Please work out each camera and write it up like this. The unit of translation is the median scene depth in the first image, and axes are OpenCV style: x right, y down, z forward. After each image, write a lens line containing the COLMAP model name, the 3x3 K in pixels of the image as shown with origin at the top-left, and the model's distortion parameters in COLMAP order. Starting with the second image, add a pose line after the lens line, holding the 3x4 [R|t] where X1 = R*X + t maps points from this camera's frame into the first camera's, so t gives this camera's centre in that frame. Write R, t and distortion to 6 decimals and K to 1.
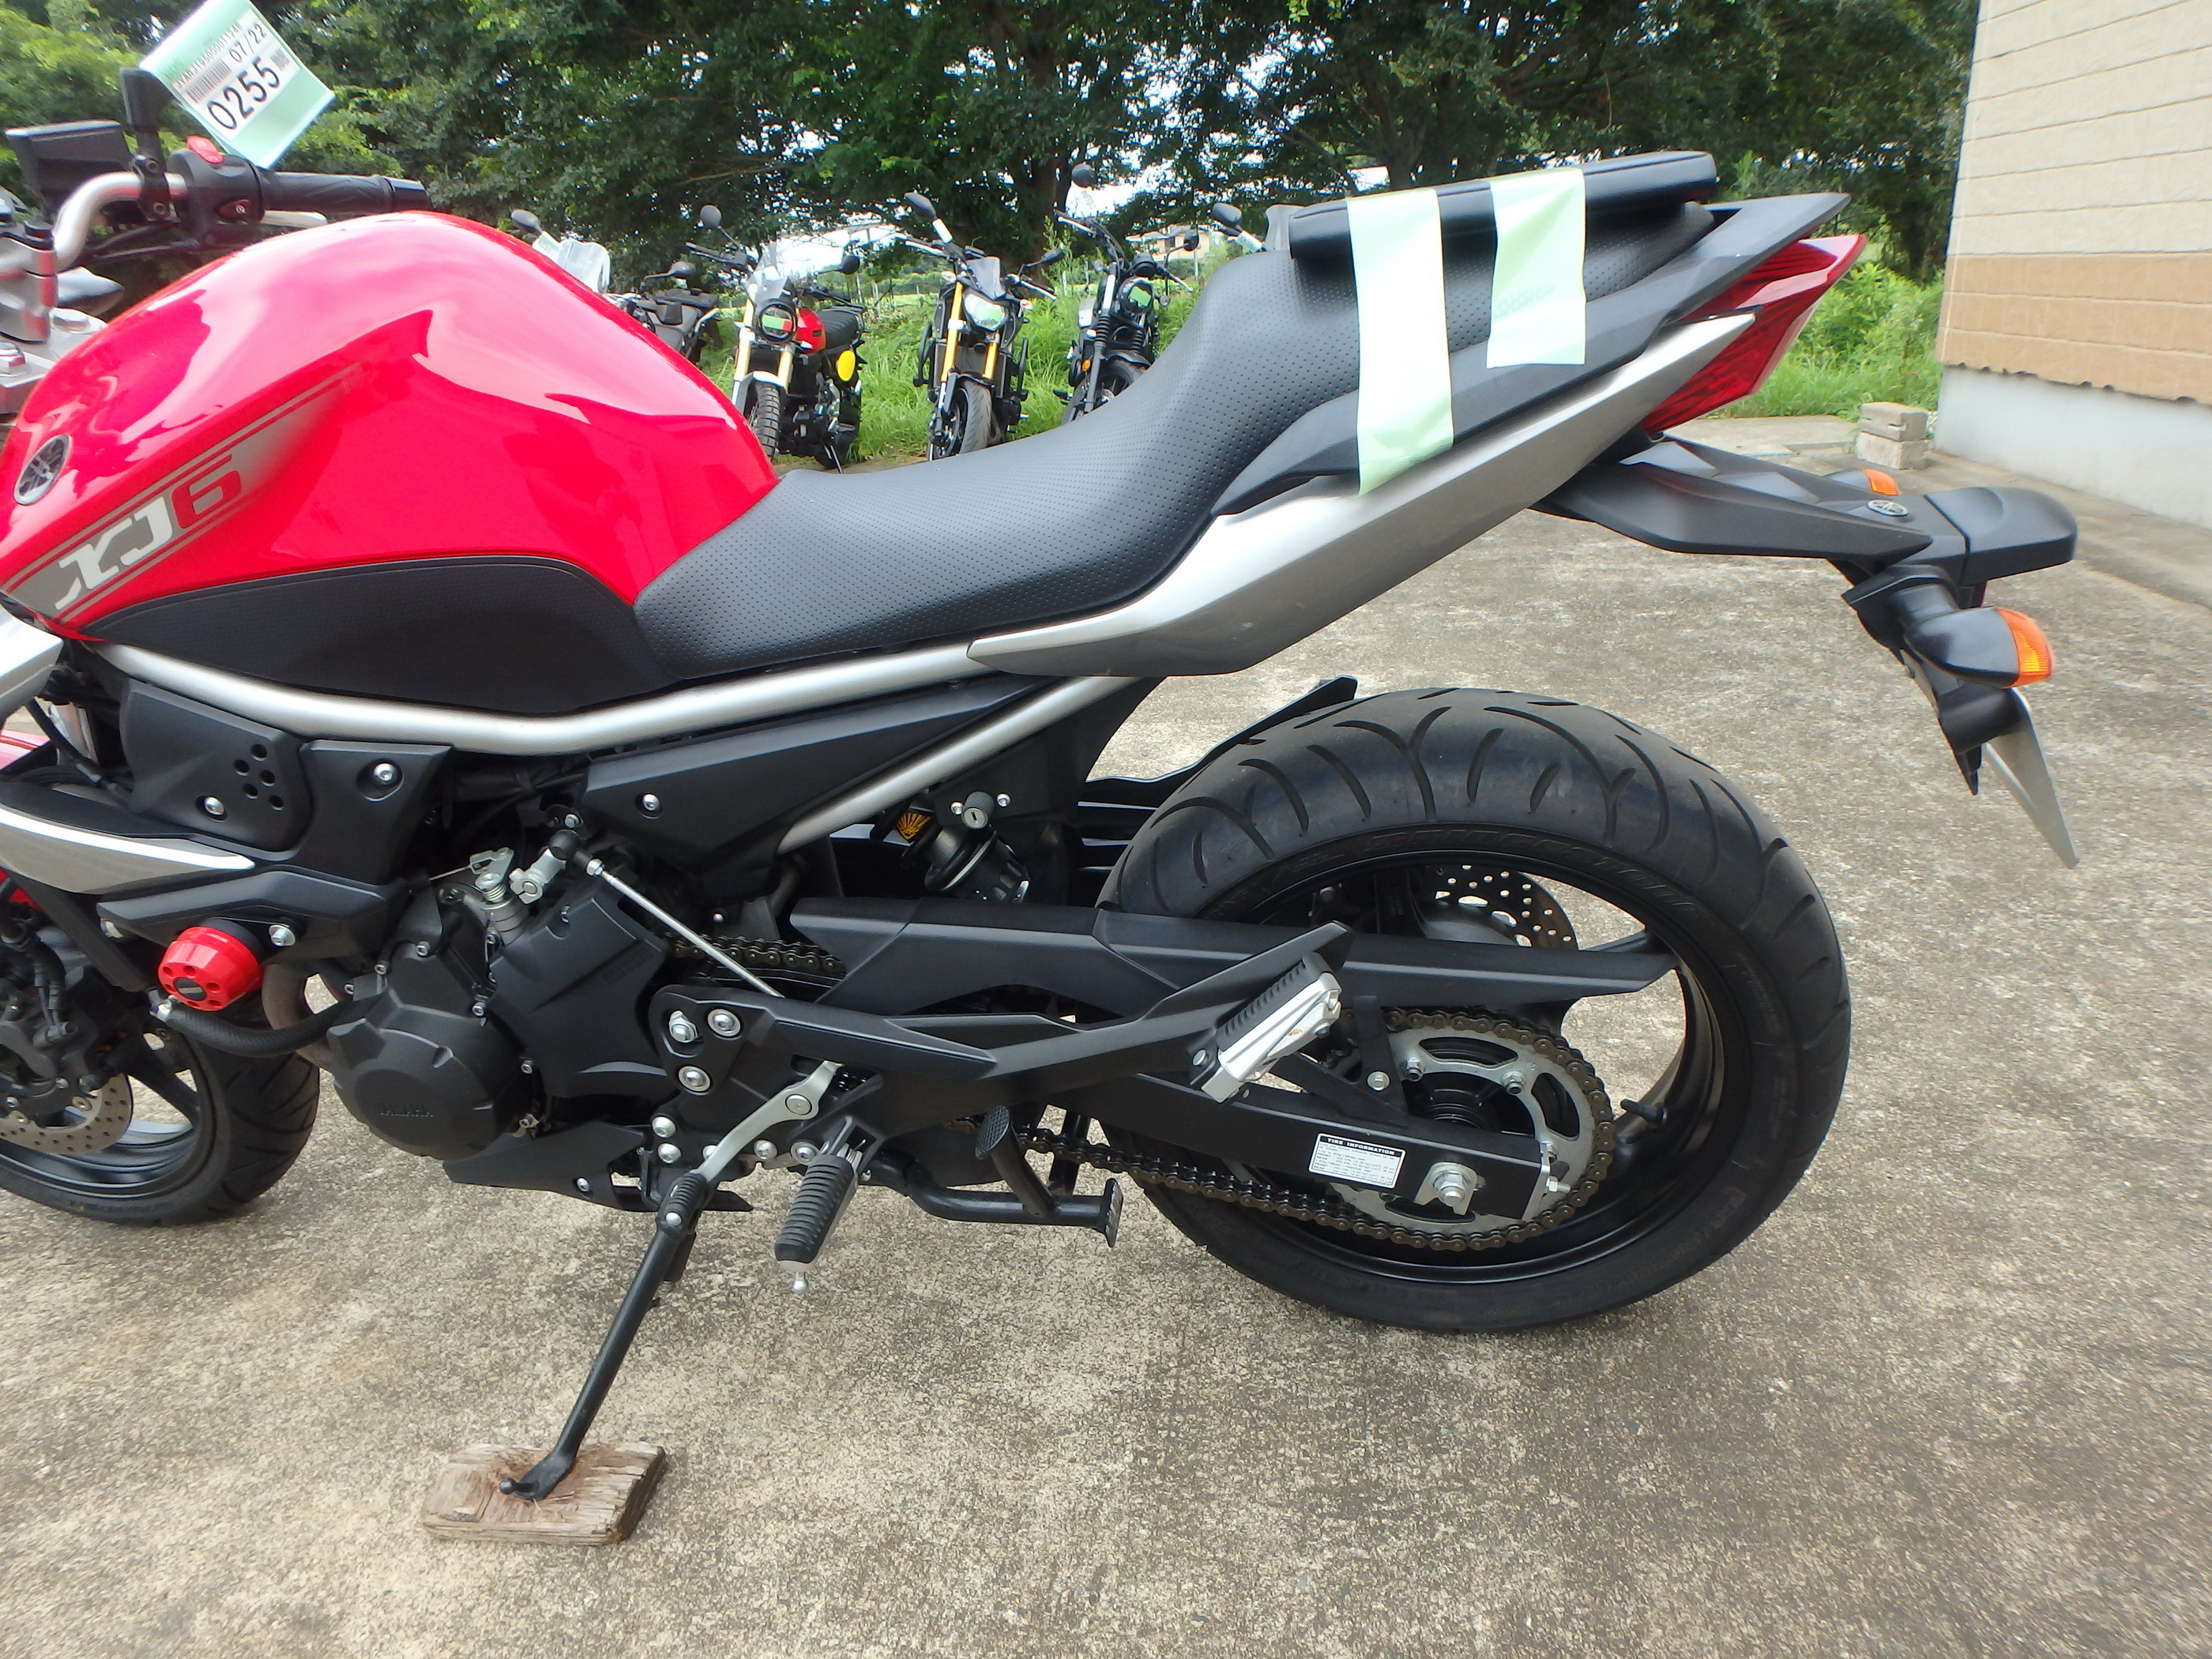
lens RADIAL K [[1381.9, 0, 1108.1], [0, 1381.9, 811.8], [0, 0, 1]] dist [-0.041933, 0.008230]
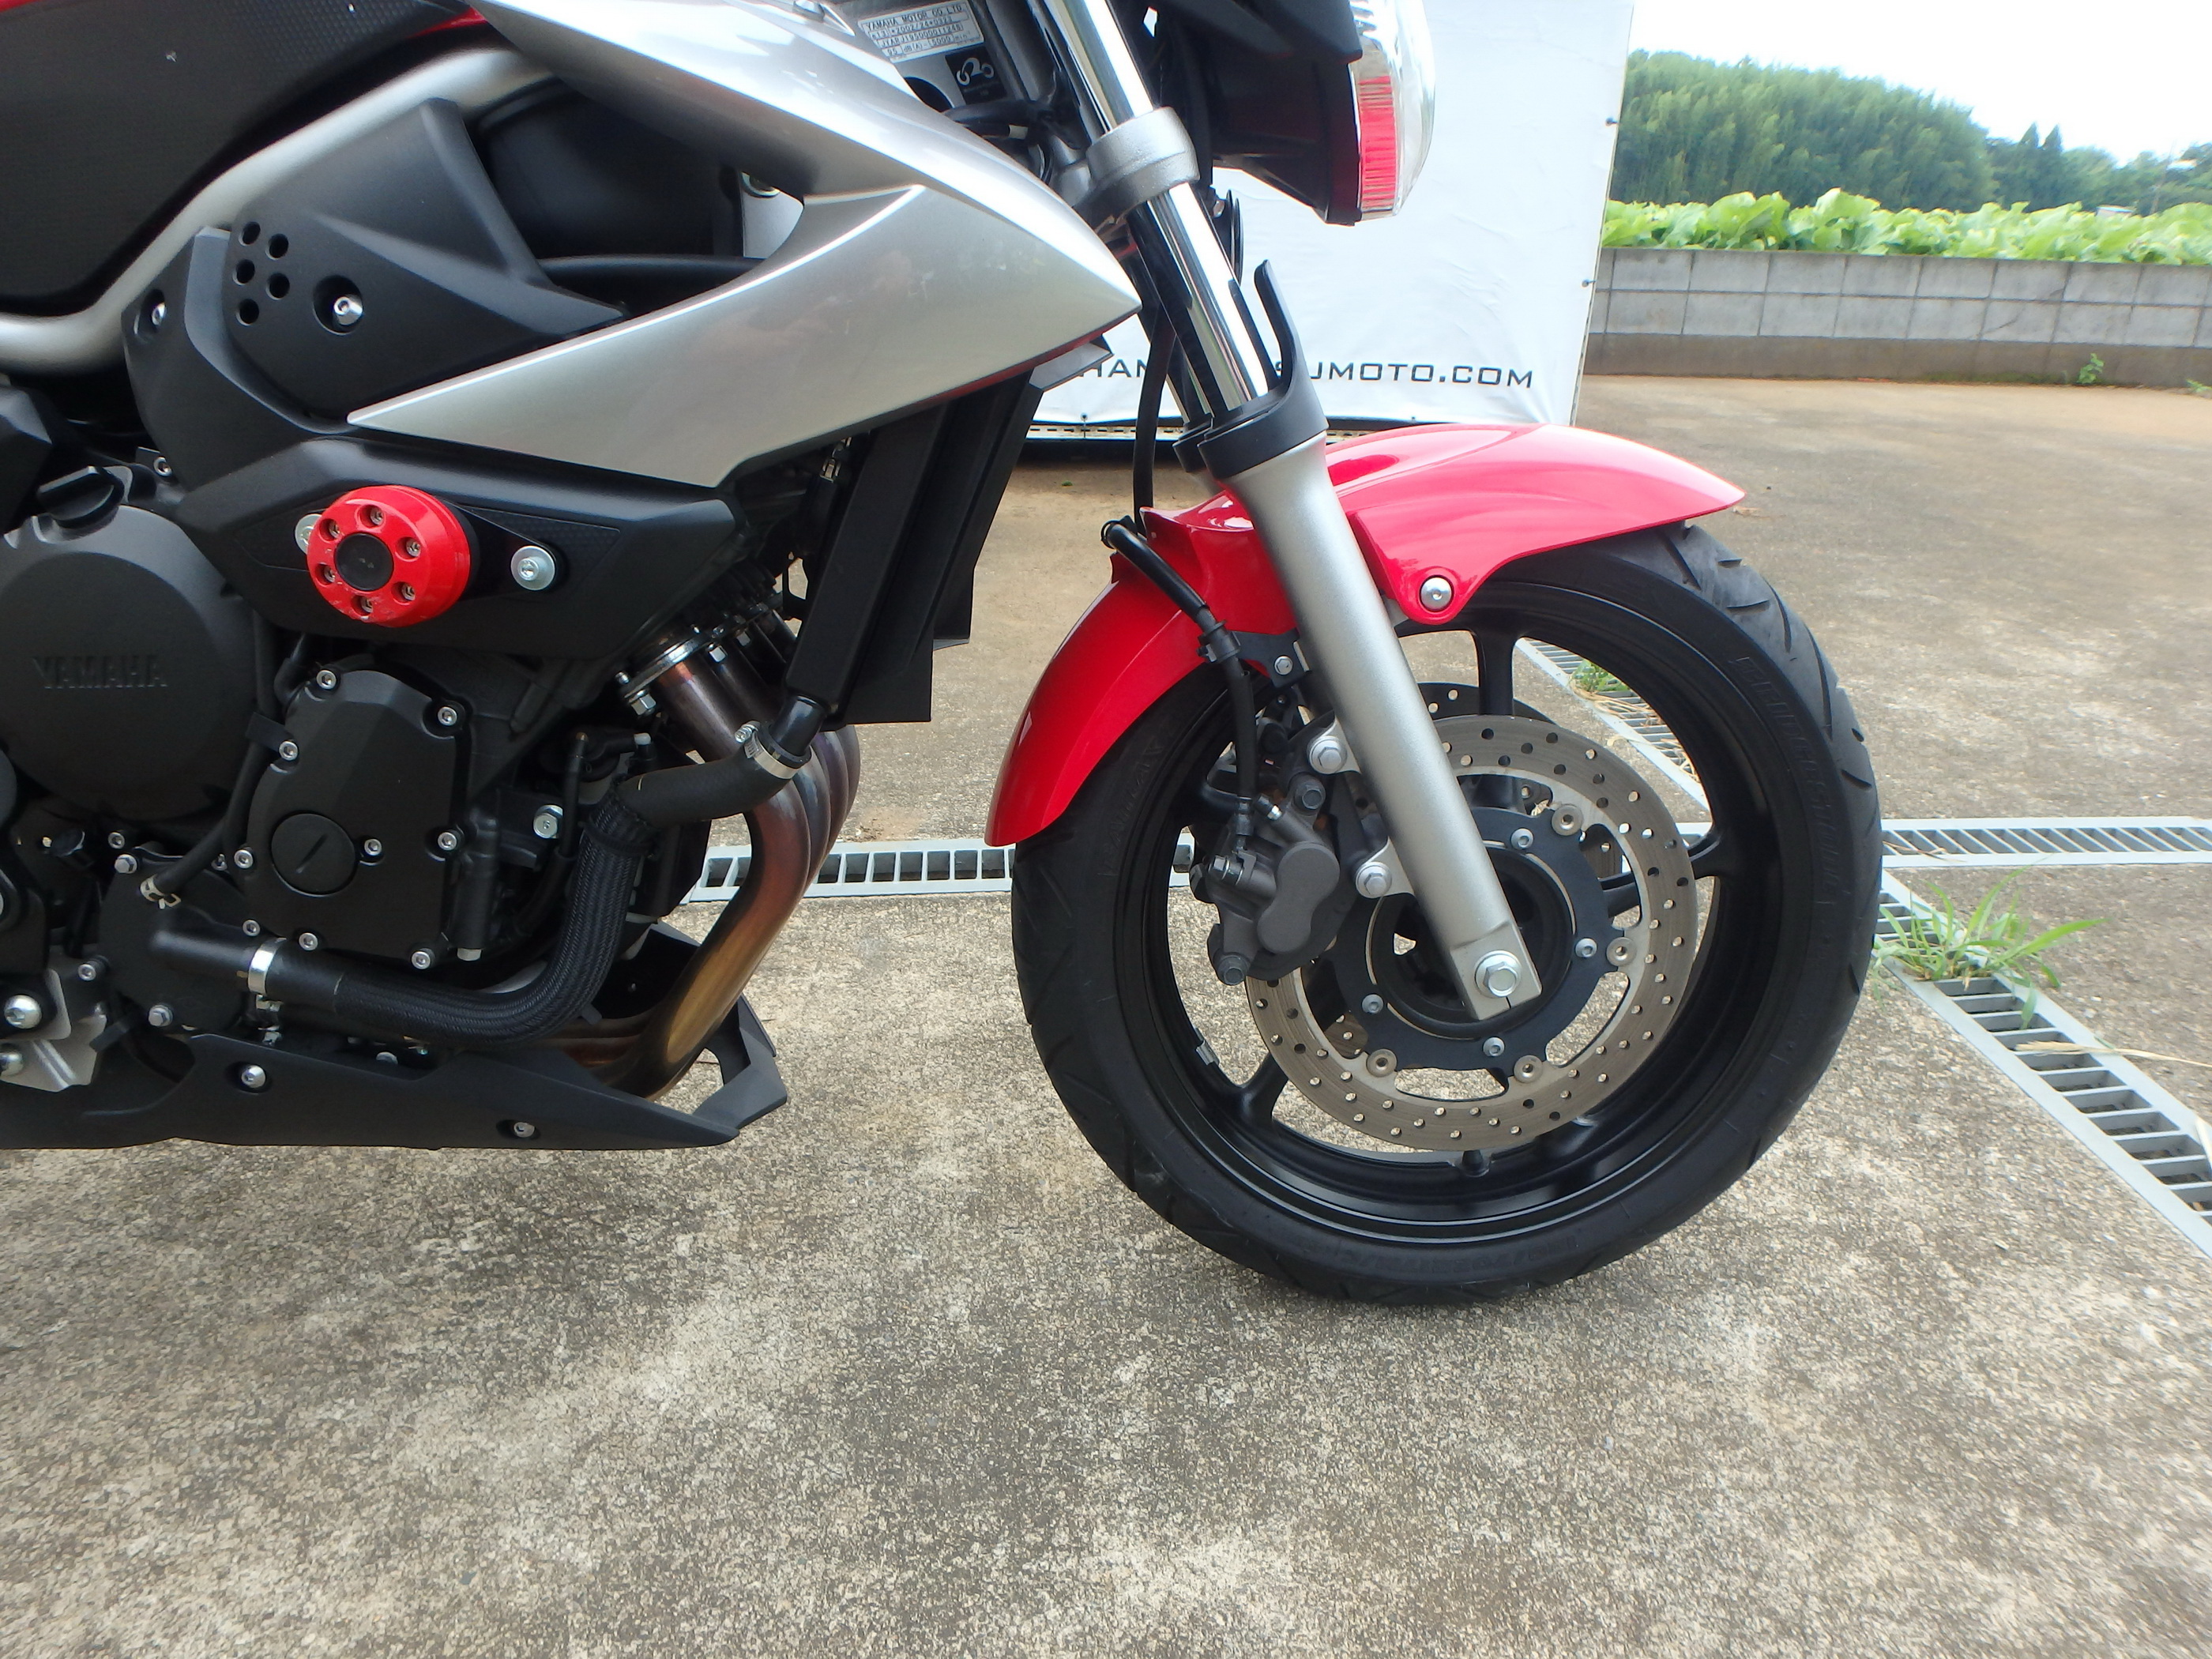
lens RADIAL K [[1381.9, 0, 1125.6], [0, 1381.9, 819.8], [0, 0, 1]] dist [-0.041933, 0.008230]
pose [[-0.973572, 0.149220, -0.172888, -0.648141], [-0.023841, 0.686479, 0.726759, -0.449515], [0.227131, 0.711674, -0.664779, 1.688804]]
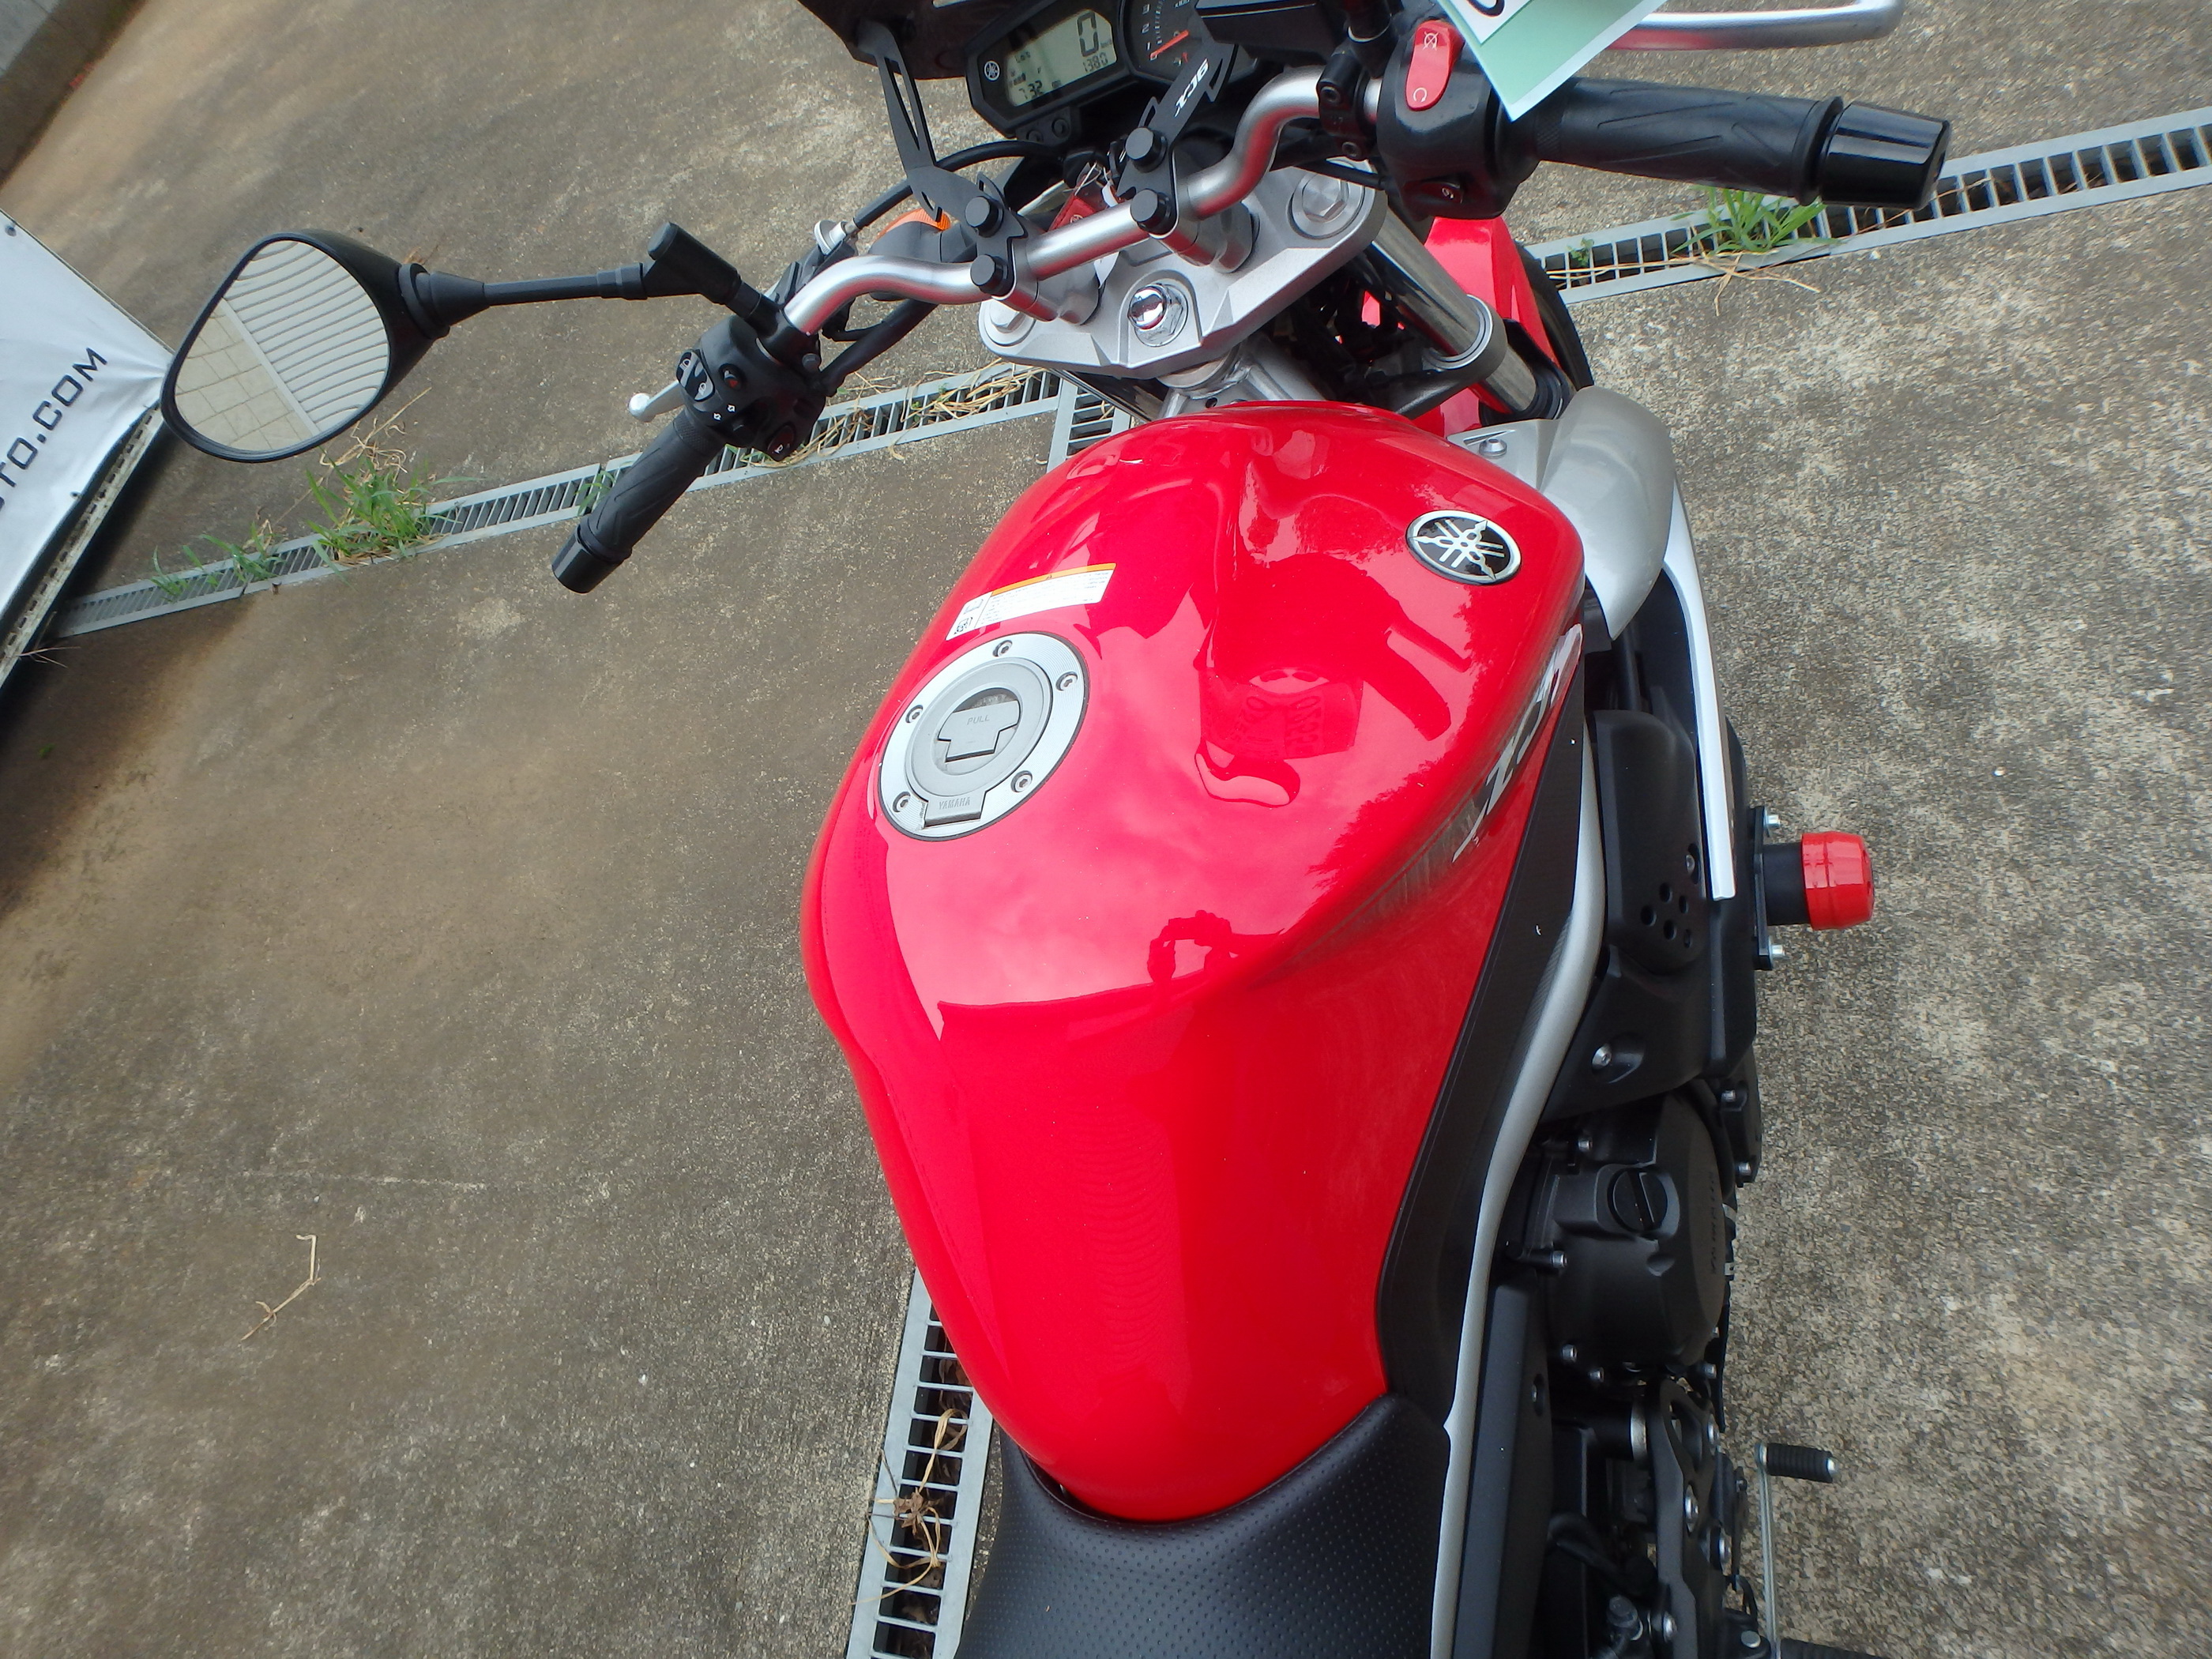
lens RADIAL K [[1381.9, 0, 1116.6], [0, 1381.9, 819.3], [0, 0, 1]] dist [-0.041933, 0.008230]
pose [[0.034920, 0.894124, -0.446455, -0.216505], [0.005639, 0.446544, 0.894744, -0.785789], [0.999374, -0.033762, 0.010552, 0.860540]]
